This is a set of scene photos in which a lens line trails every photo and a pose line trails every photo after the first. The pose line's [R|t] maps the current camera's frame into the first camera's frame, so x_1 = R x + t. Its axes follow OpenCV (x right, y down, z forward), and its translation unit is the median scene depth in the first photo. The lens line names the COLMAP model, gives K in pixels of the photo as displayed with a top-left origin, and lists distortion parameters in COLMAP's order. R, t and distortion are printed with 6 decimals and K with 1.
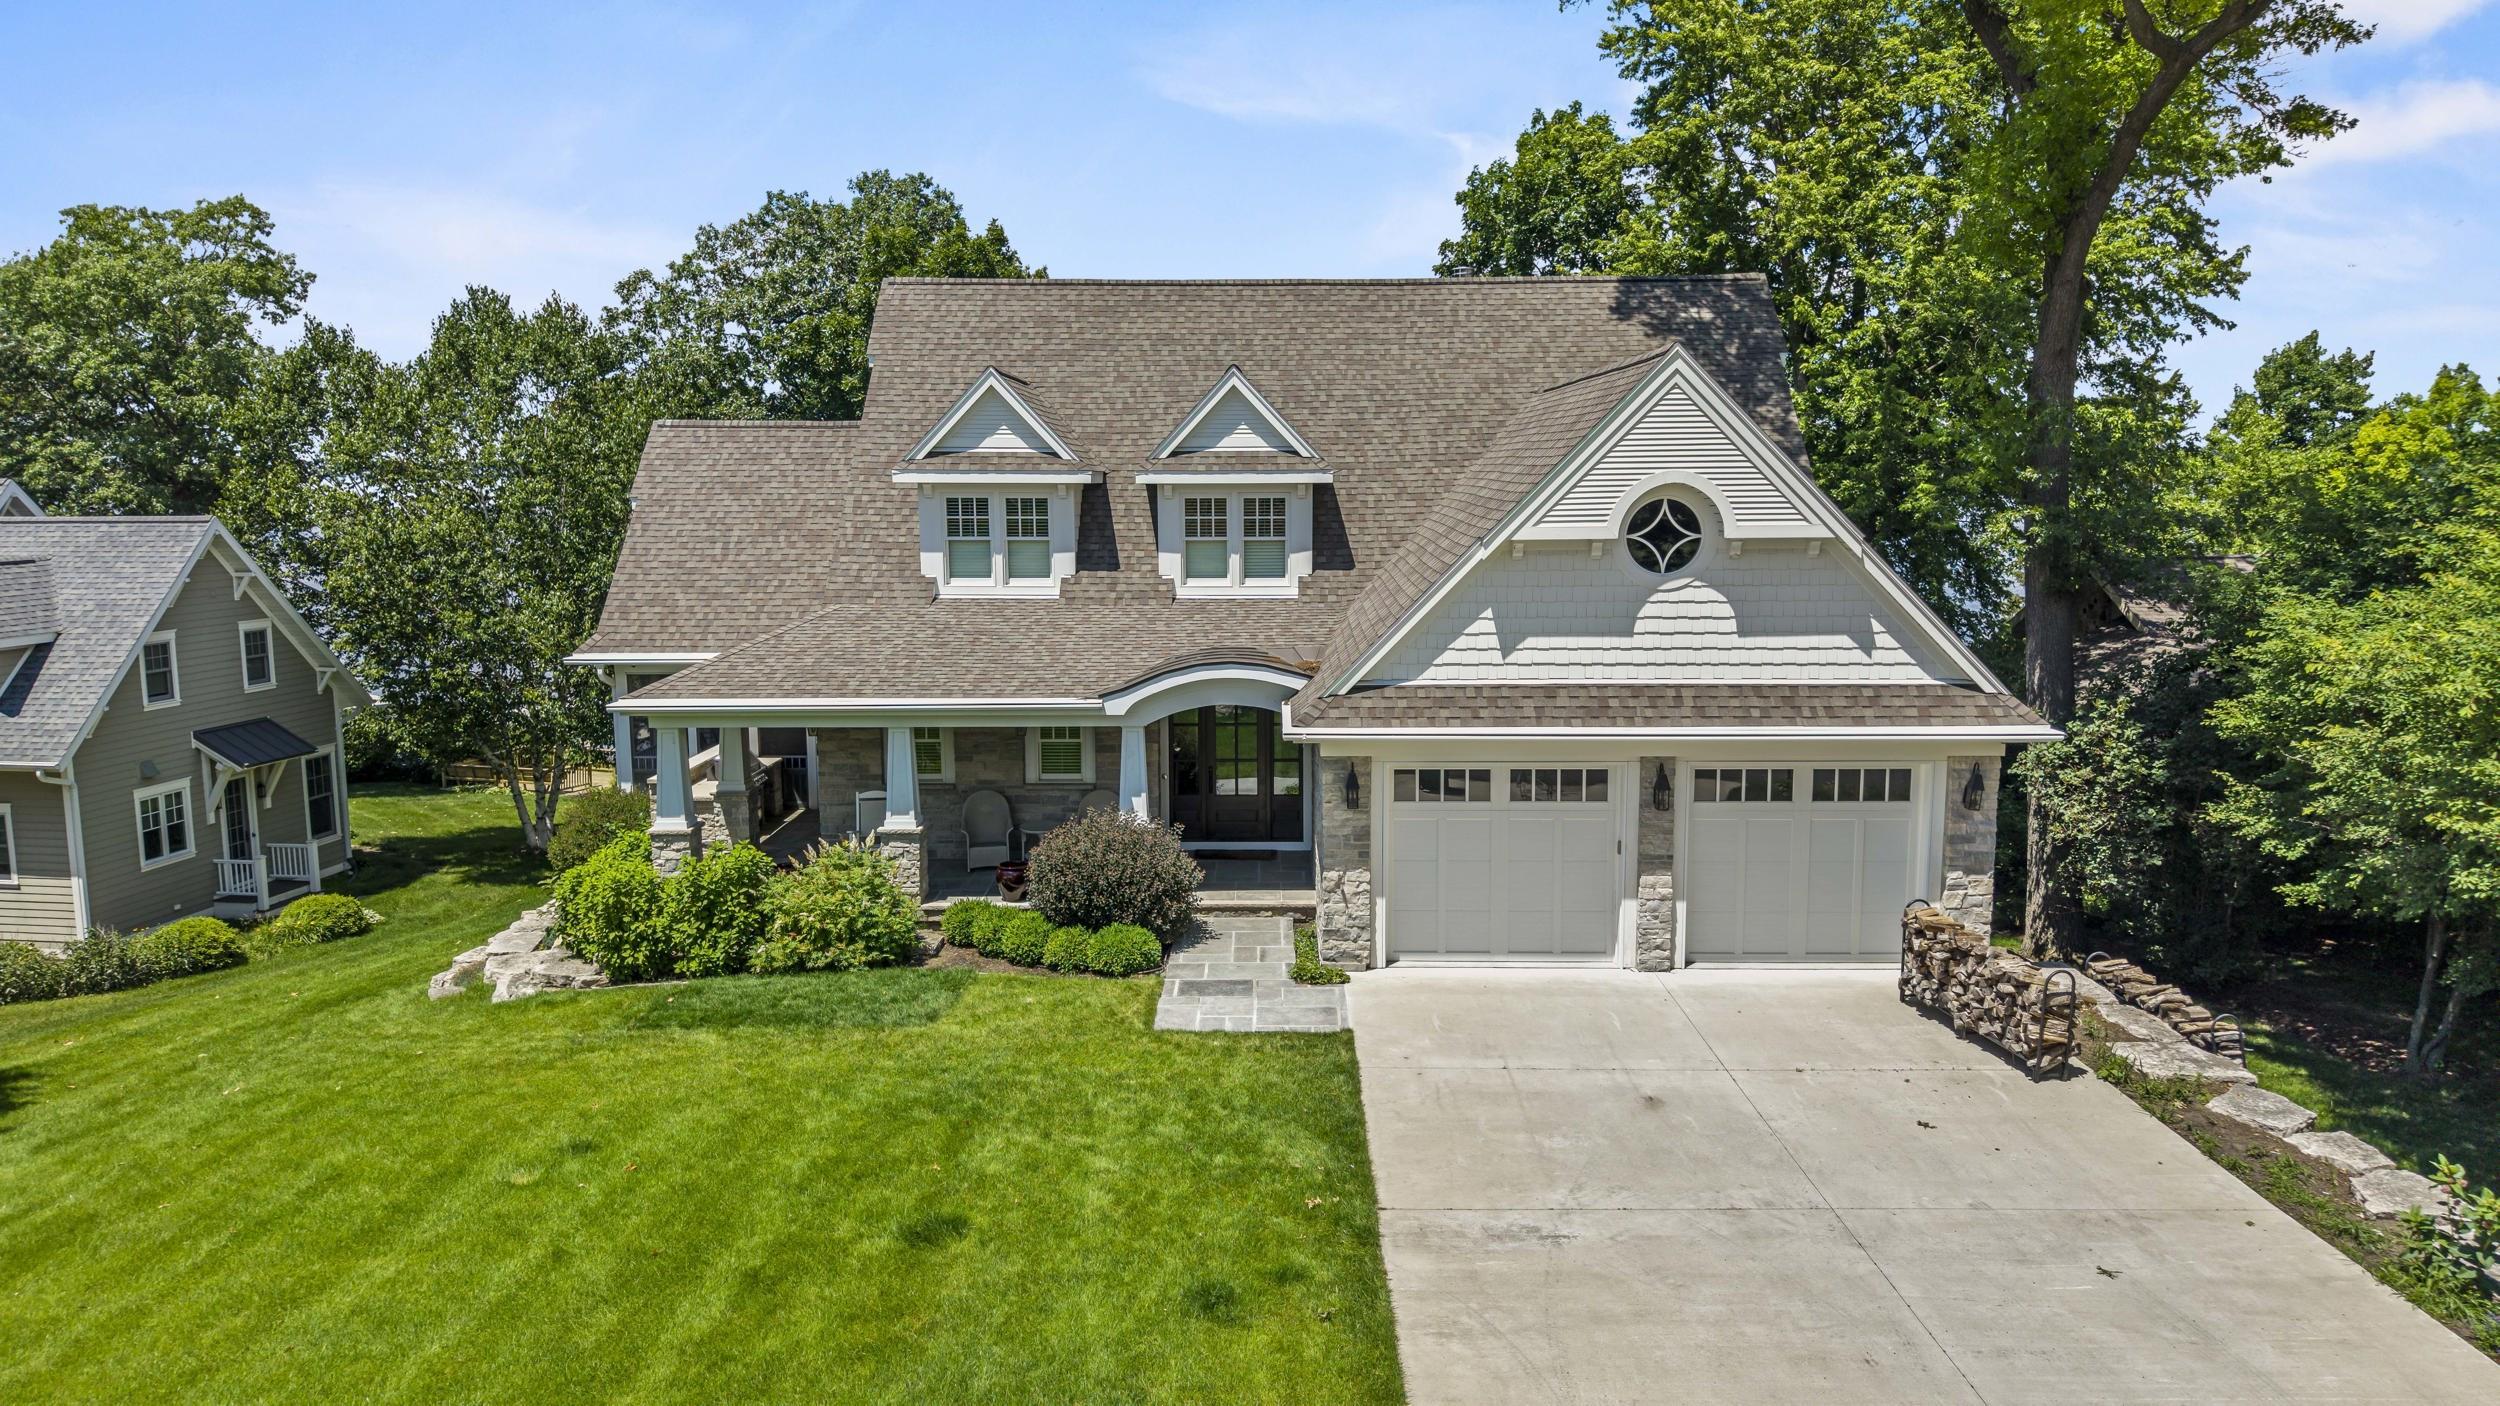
lens RADIAL K [[1674.7, 0, 1250.1], [0, 1674.7, 707.2], [0, 0, 1]] dist [-0.004516, -0.002056]
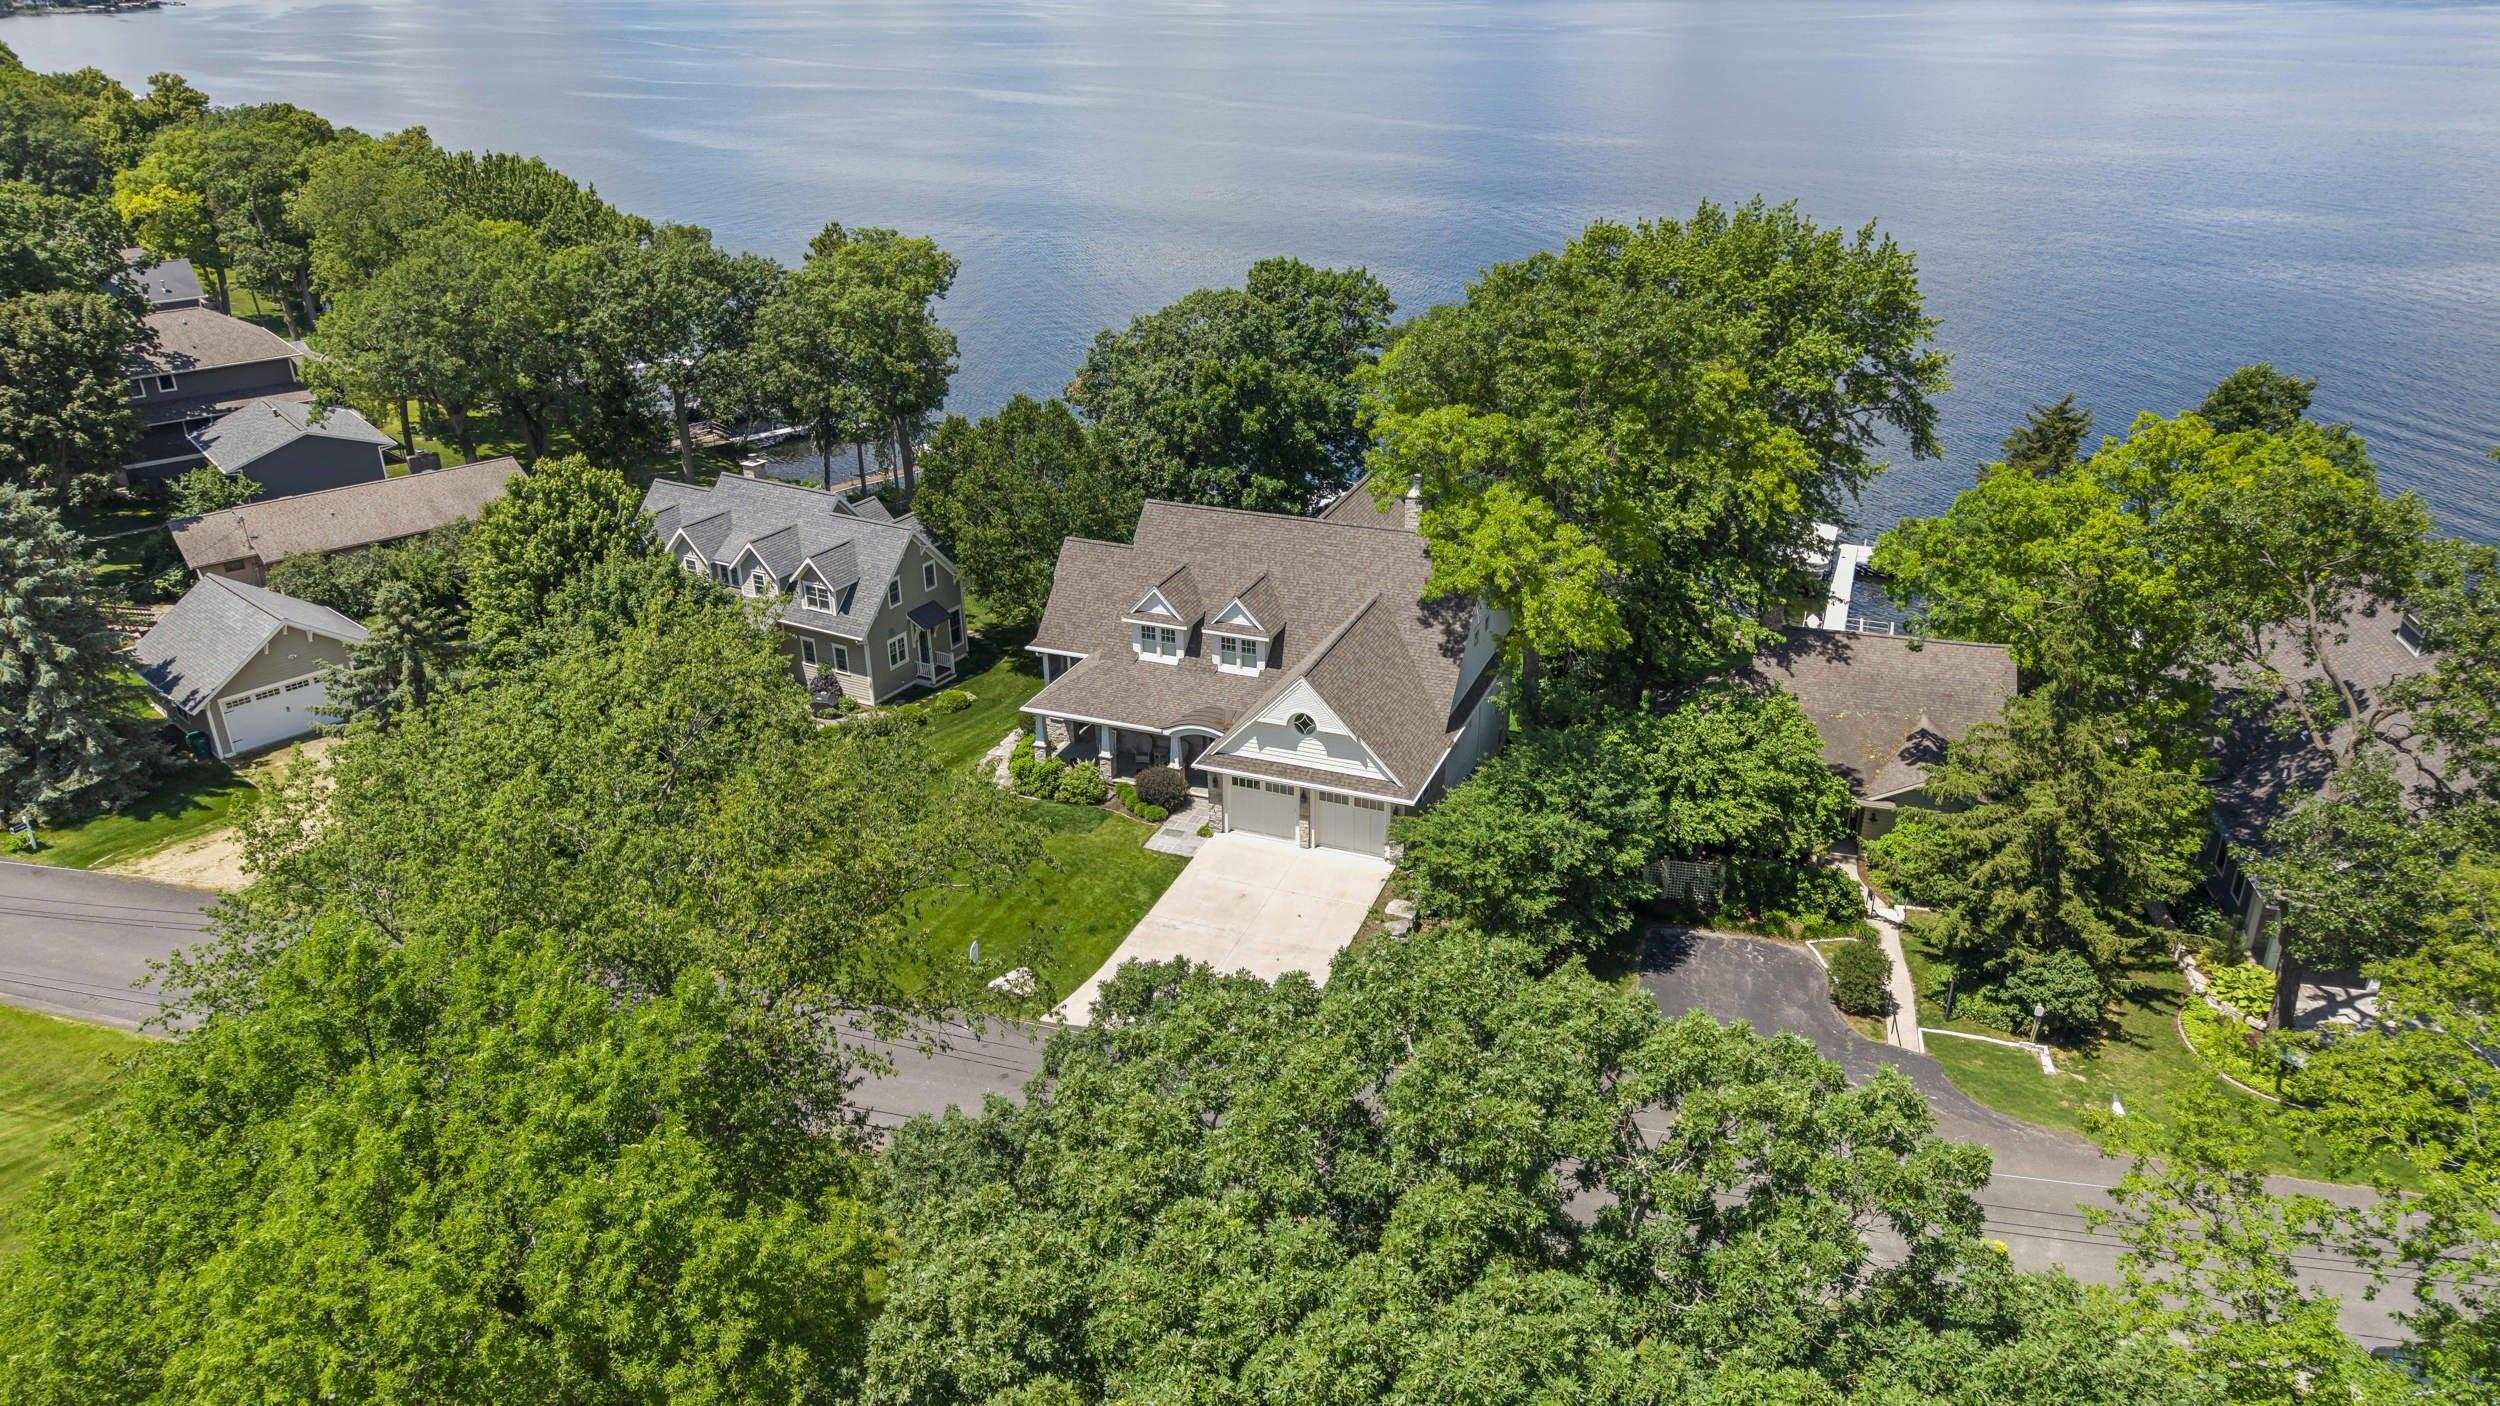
lens RADIAL K [[1674.7, 0, 1245.2], [0, 1674.7, 700.1], [0, 0, 1]] dist [-0.004516, -0.002056]
pose [[0.930536, 0.136619, -0.339761, 1.192205], [-0.034387, 0.956301, 0.290353, -1.044325], [0.364581, -0.258501, 0.894571, -1.836238]]
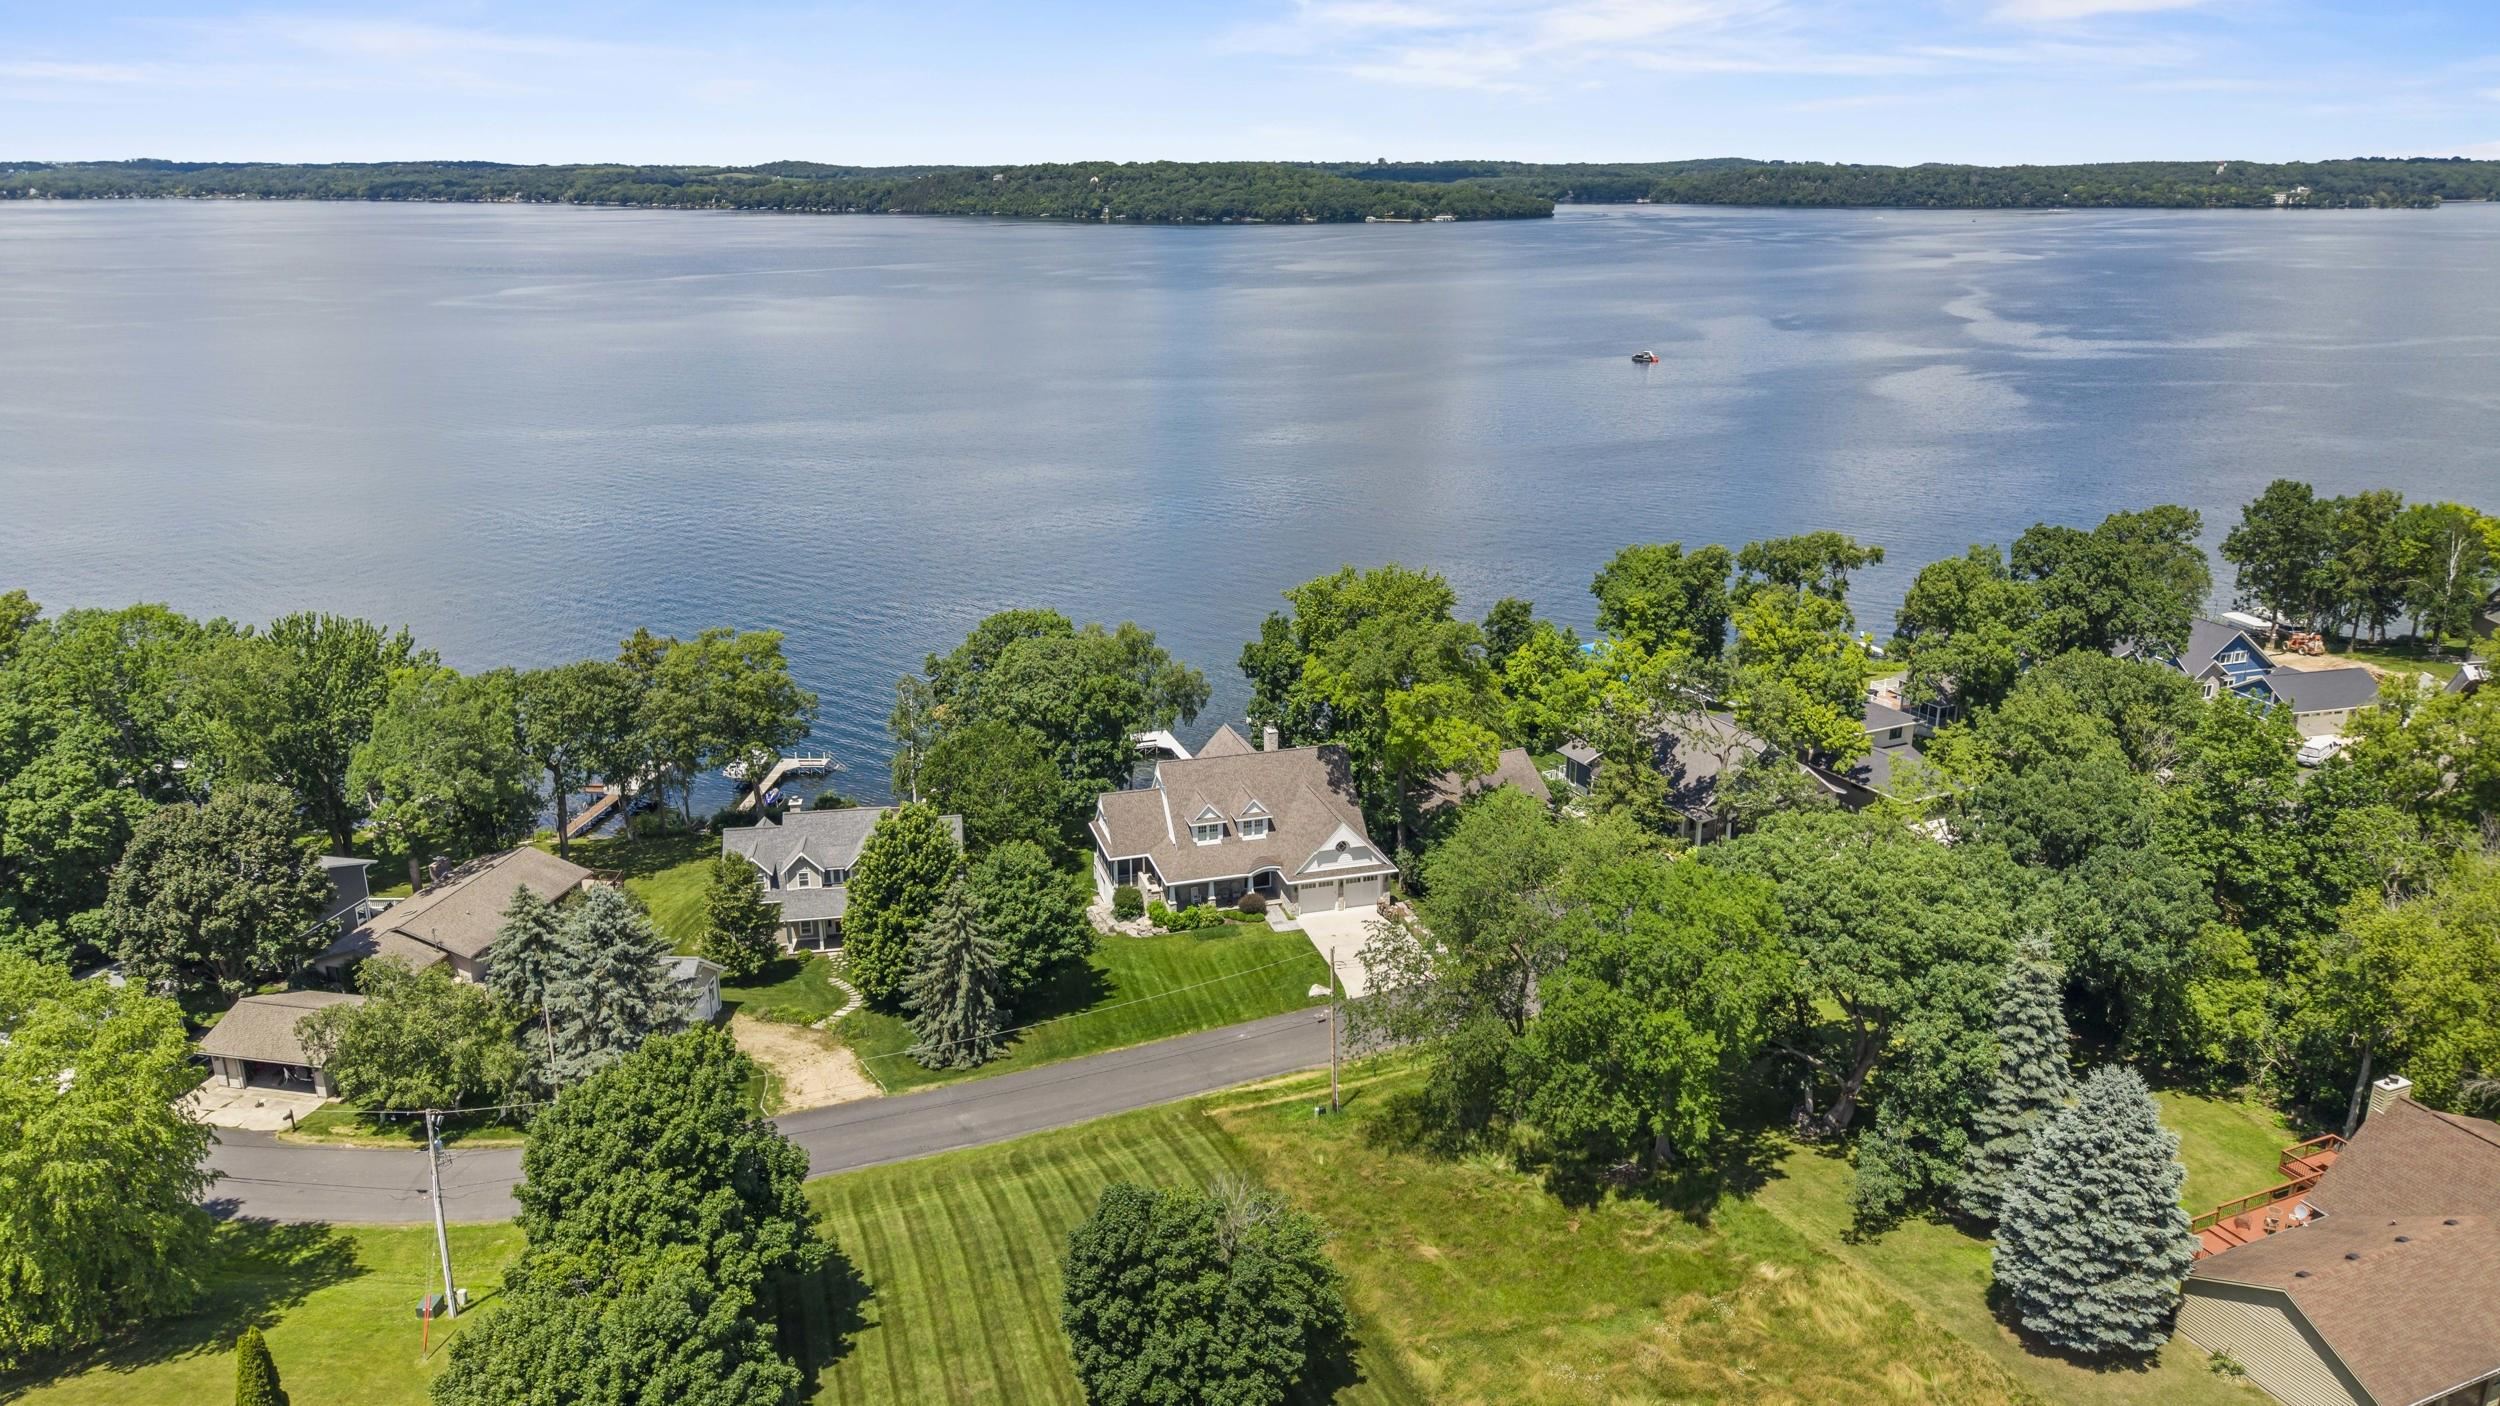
lens RADIAL K [[1674.7, 0, 1258.8], [0, 1674.7, 702.4], [0, 0, 1]] dist [-0.004516, -0.002056]
pose [[0.950987, -0.088473, 0.296305, -1.893918], [0.035911, 0.983312, 0.178347, -1.787988], [-0.307140, -0.158965, 0.938294, -4.808500]]
